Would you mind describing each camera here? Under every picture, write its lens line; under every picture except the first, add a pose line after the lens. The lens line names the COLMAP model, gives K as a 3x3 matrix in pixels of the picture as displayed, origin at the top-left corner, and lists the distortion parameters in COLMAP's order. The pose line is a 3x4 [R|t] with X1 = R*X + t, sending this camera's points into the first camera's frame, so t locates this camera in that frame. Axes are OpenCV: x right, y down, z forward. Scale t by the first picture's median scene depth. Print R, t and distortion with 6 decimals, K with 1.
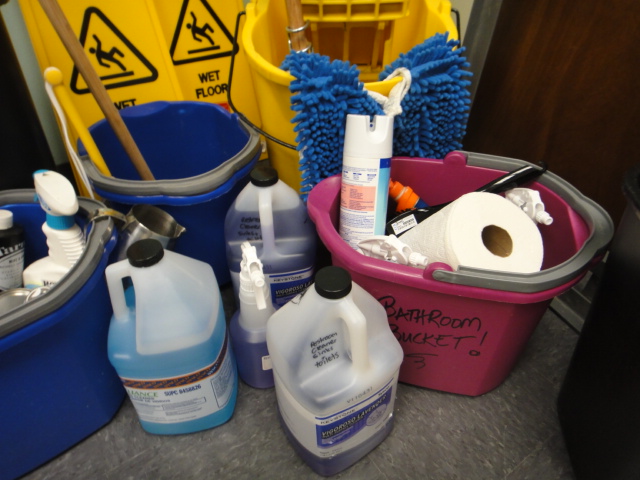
lens RADIAL K [[453.0, 0, 320.8], [0, 453.0, 232.8], [0, 0, 1]] dist [0.003832, -0.001417]
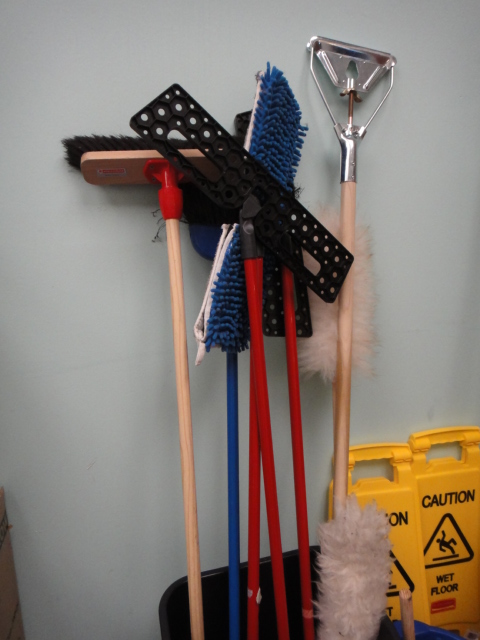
lens RADIAL K [[446.8, 0, 240.0], [0, 446.8, 320.0], [0, 0, 1]] dist [-0.008572, 0.003805]
pose [[0.933877, 0.087880, -0.346627, -0.649204], [-0.219582, 0.905987, -0.361901, -0.680295], [0.282236, 0.414084, 0.865377, -0.609593]]
